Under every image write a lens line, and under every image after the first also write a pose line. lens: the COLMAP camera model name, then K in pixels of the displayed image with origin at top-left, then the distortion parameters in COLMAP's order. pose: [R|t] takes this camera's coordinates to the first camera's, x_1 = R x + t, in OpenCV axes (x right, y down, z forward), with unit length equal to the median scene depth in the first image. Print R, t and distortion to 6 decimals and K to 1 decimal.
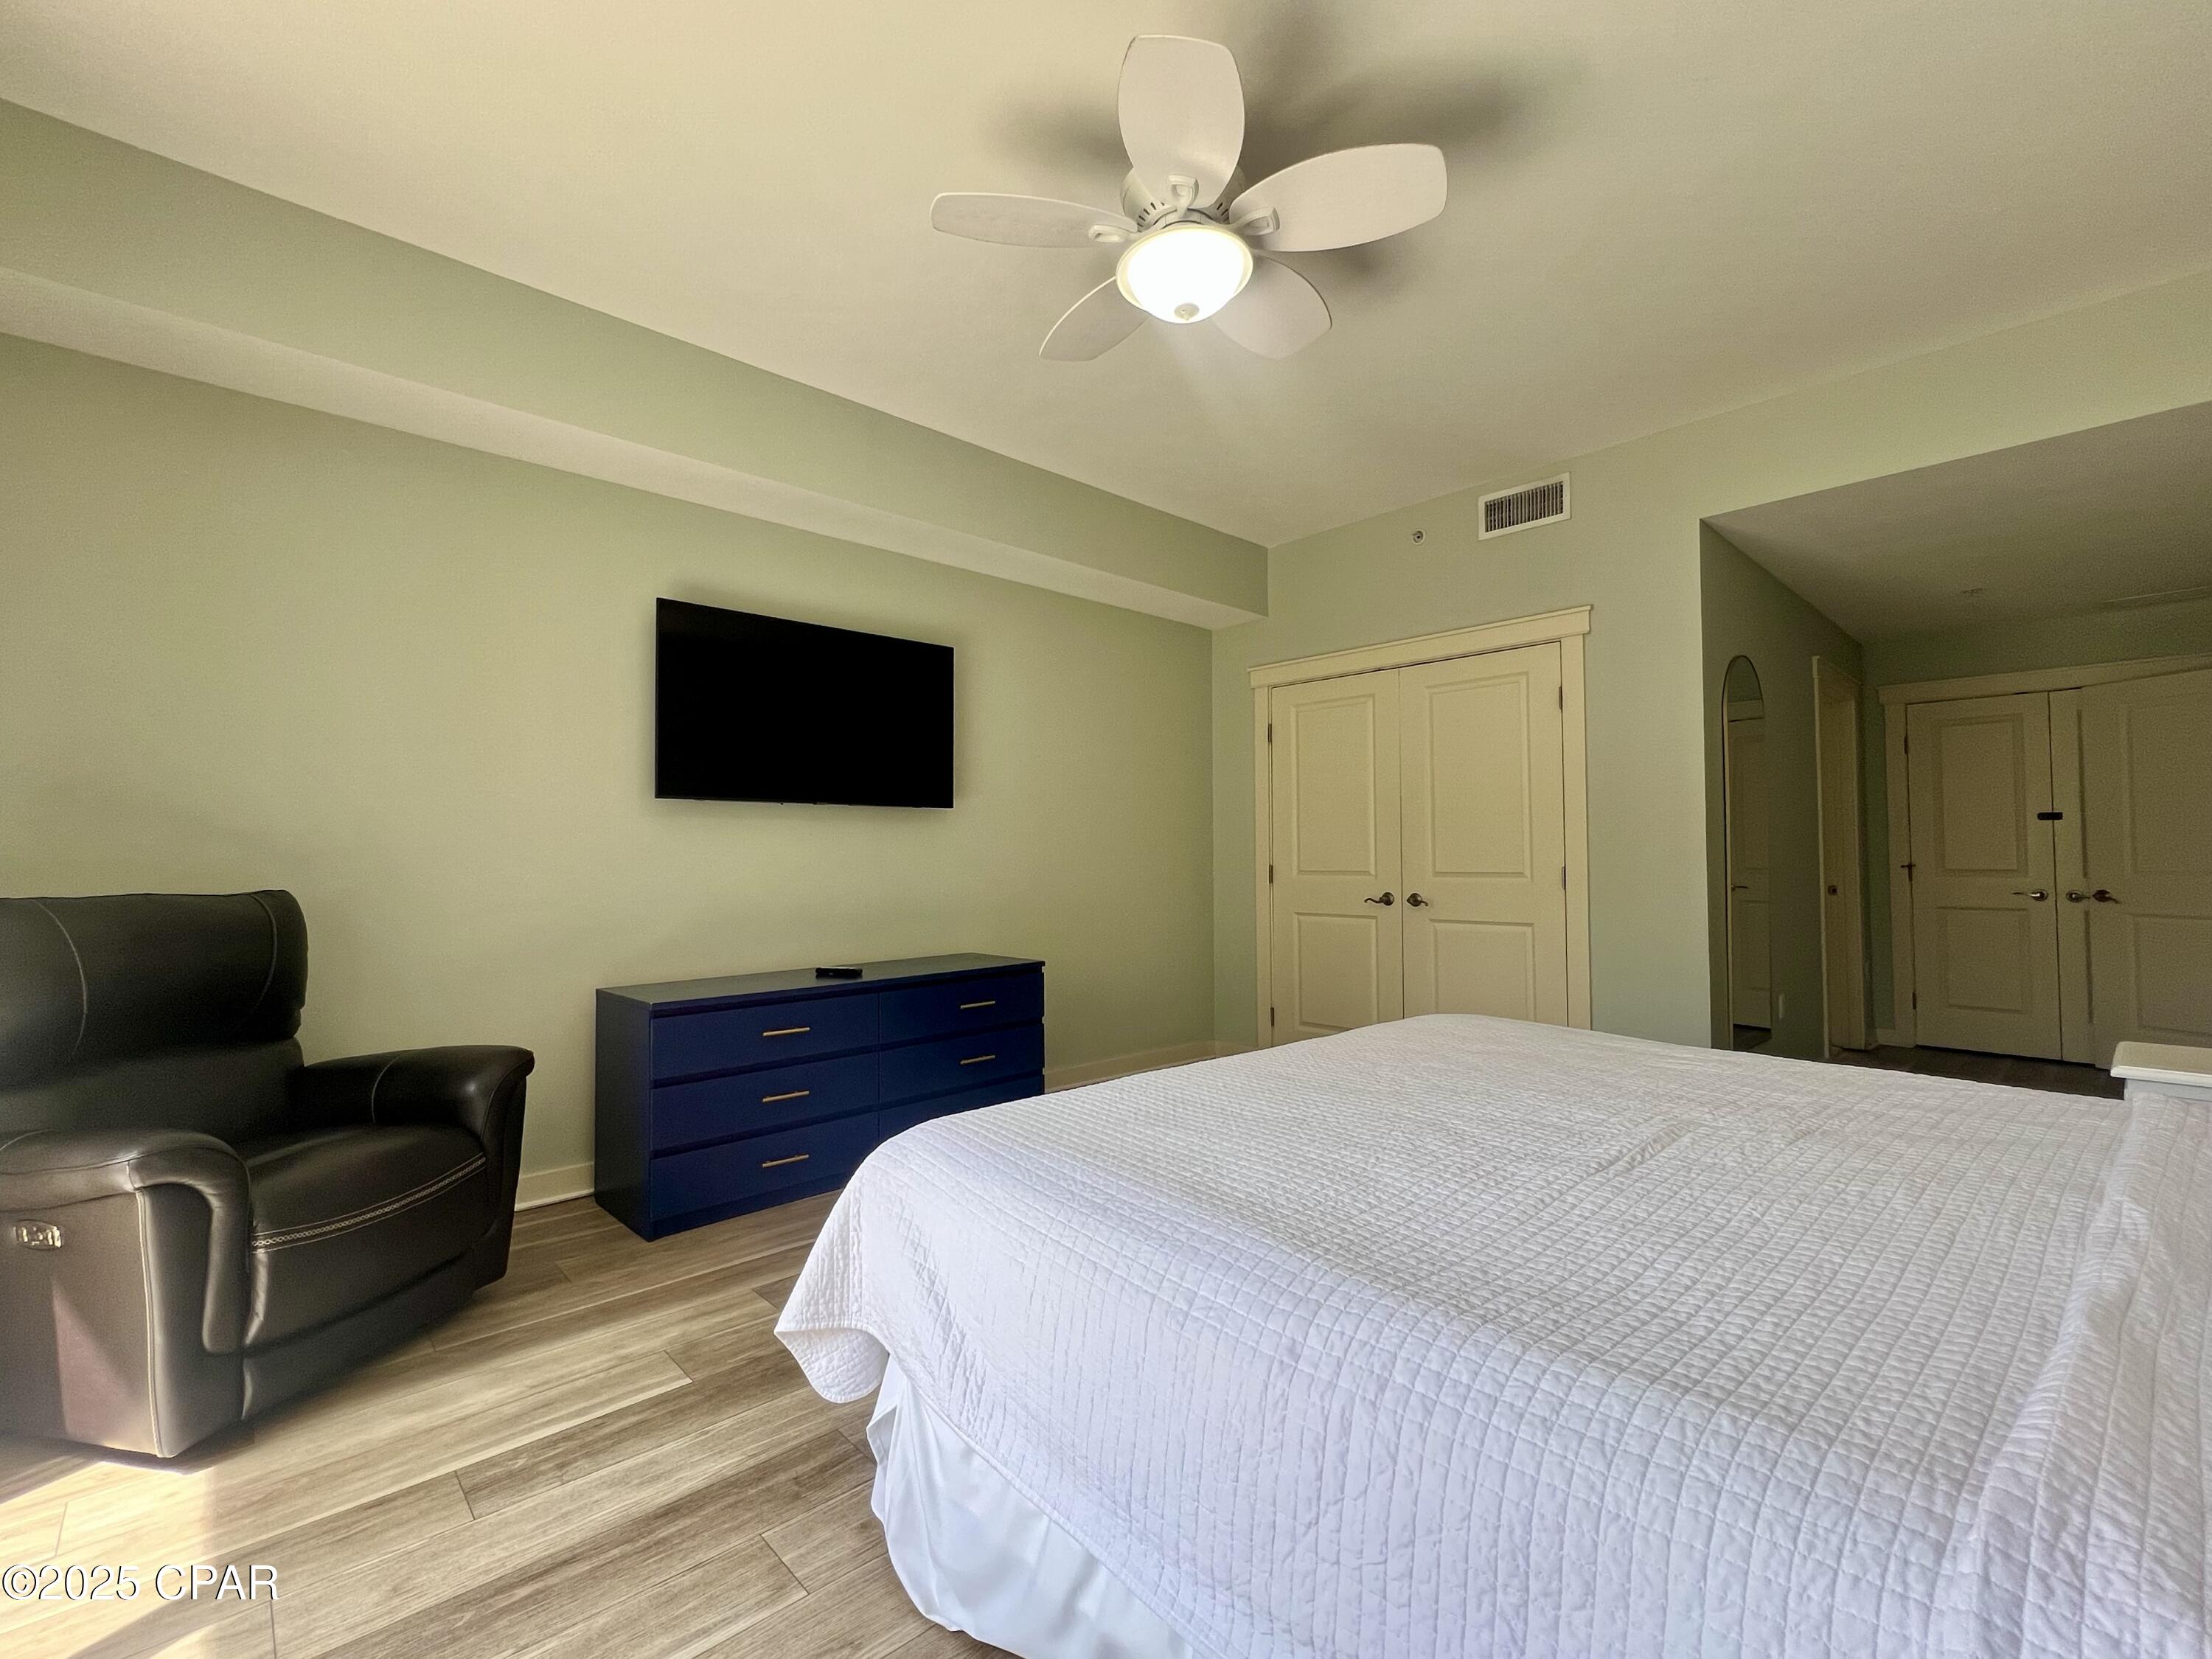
lens RADIAL K [[974.1, 0, 1106.0], [0, 974.1, 829.5], [0, 0, 1]] dist [-0.000013, 0.000015]
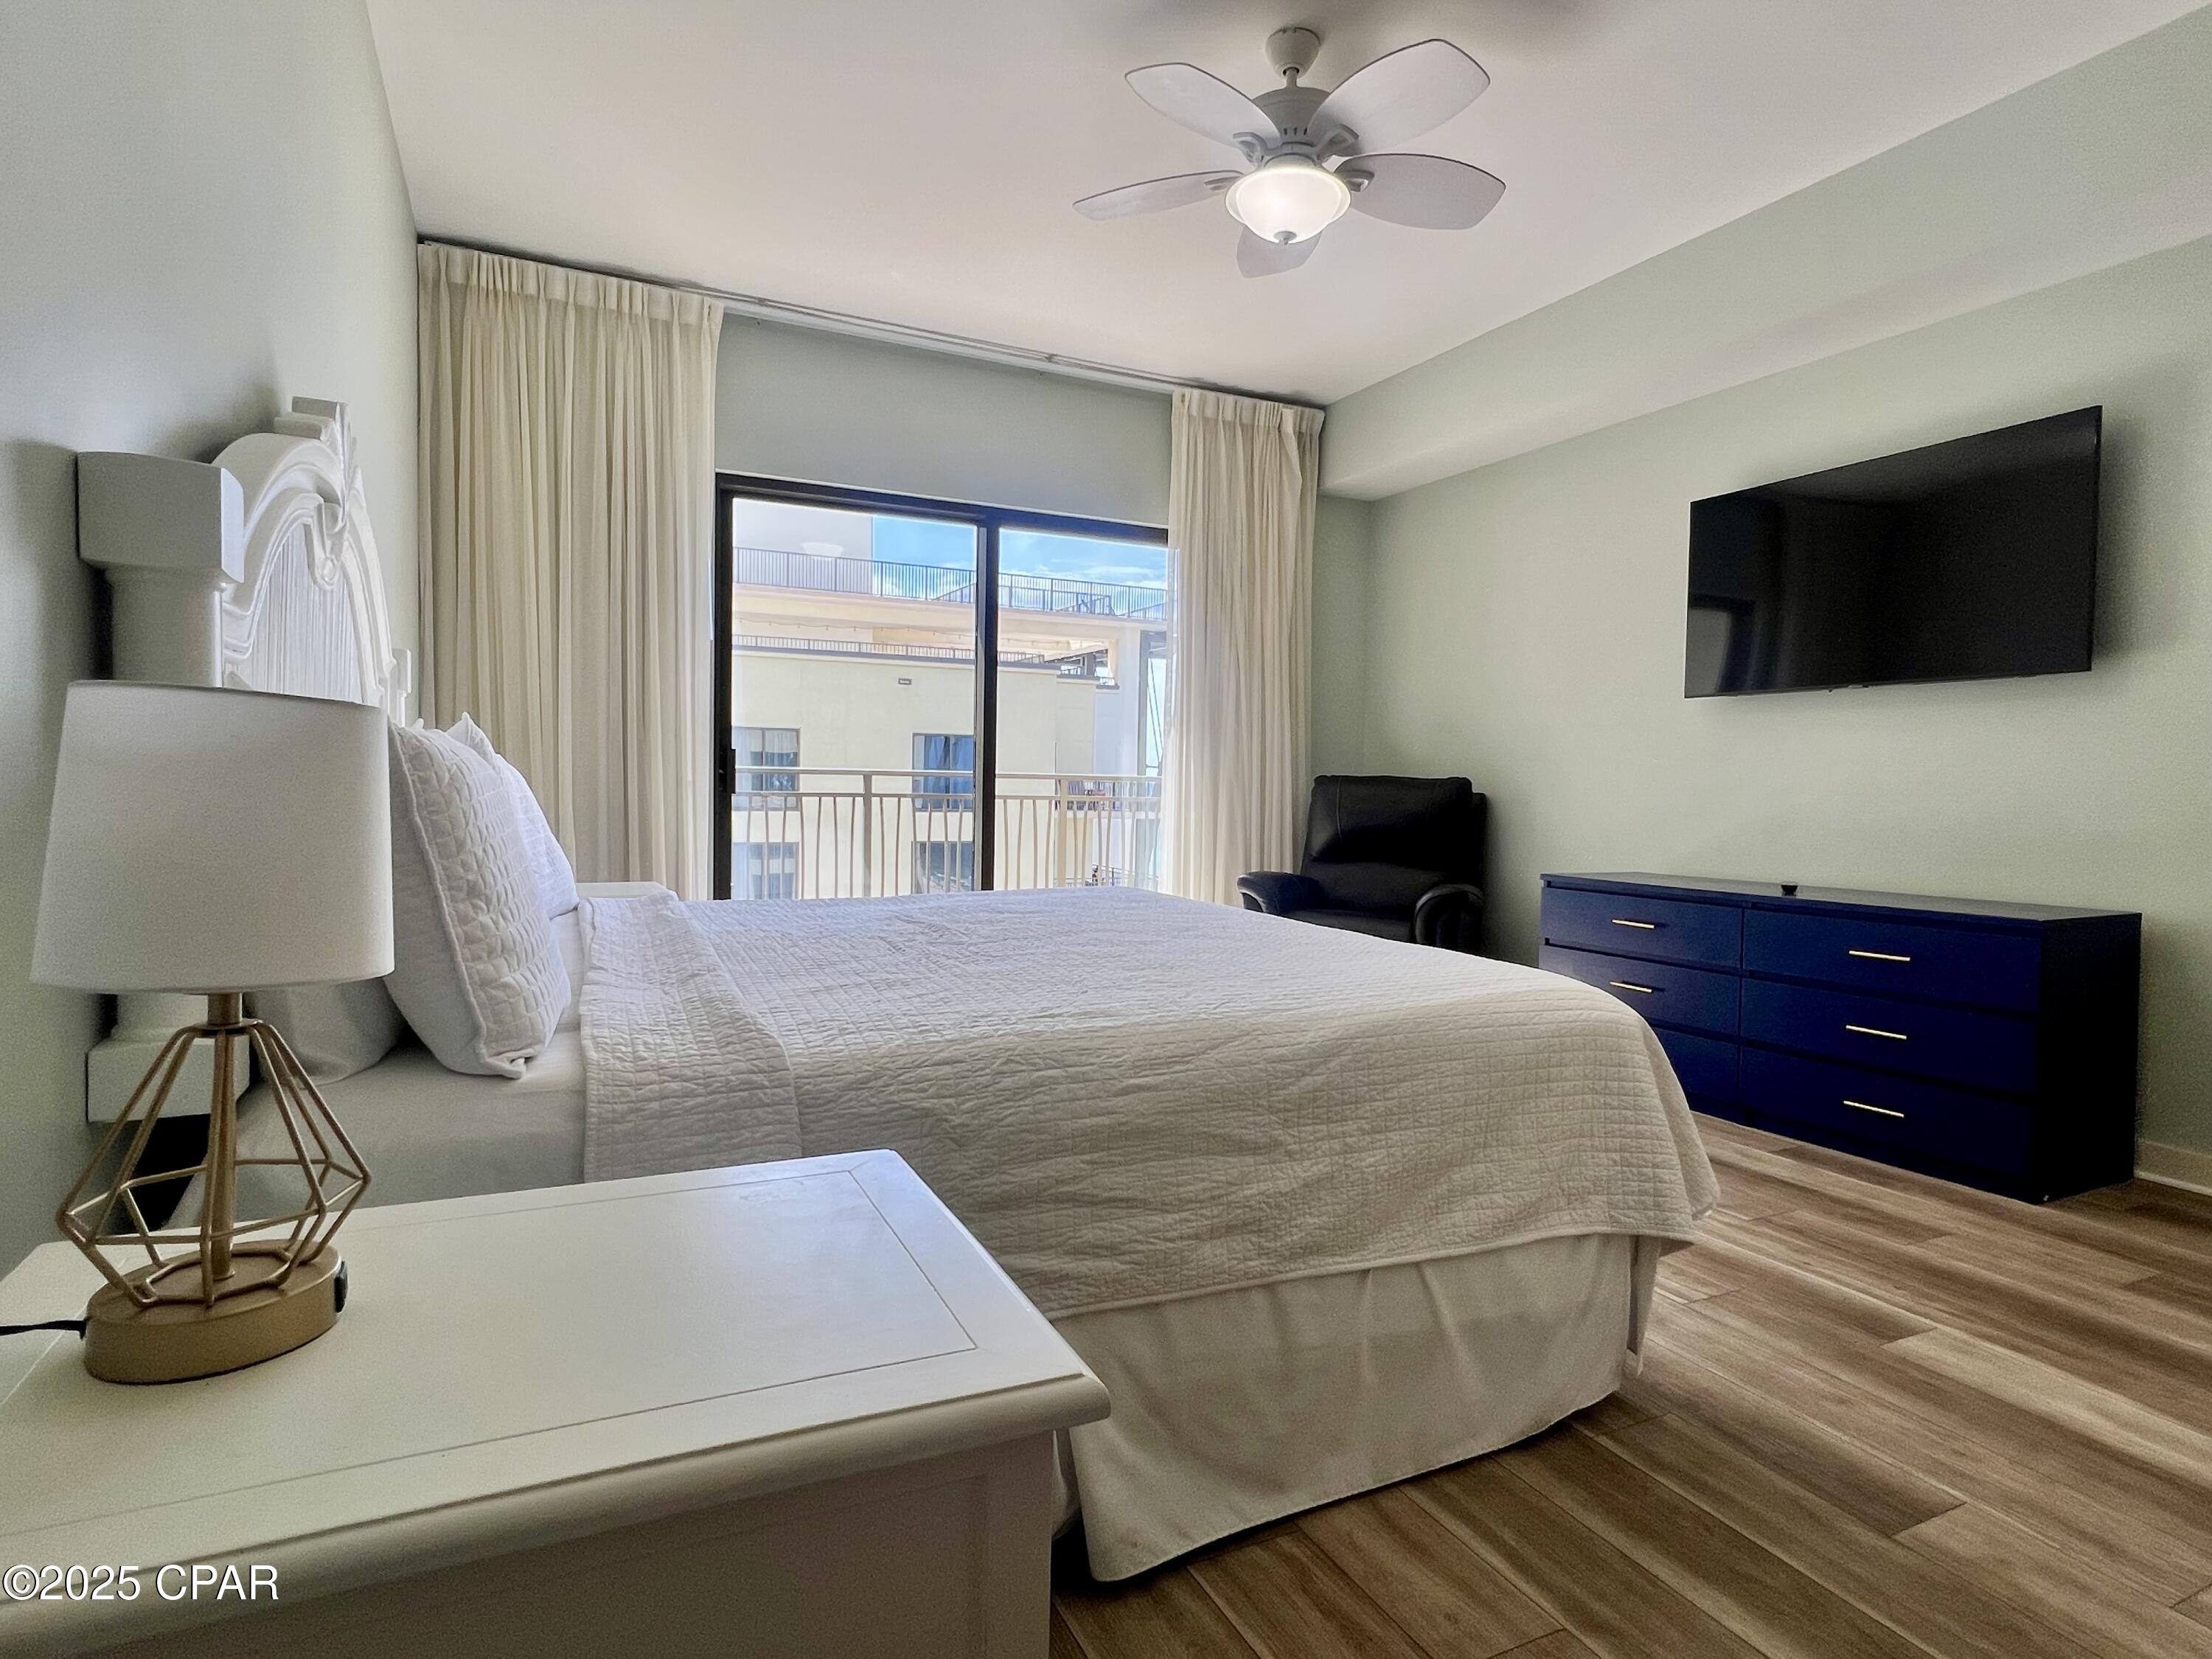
lens RADIAL K [[1222.5, 0, 1106.0], [0, 1222.5, 829.5], [0, 0, 1]] dist [-0.002158, -0.000657]
pose [[-0.278054, 0.037447, -0.959835, 0.912214], [0.021765, 0.999229, 0.032679, 0.049174], [0.960319, -0.011804, -0.278654, 0.725771]]
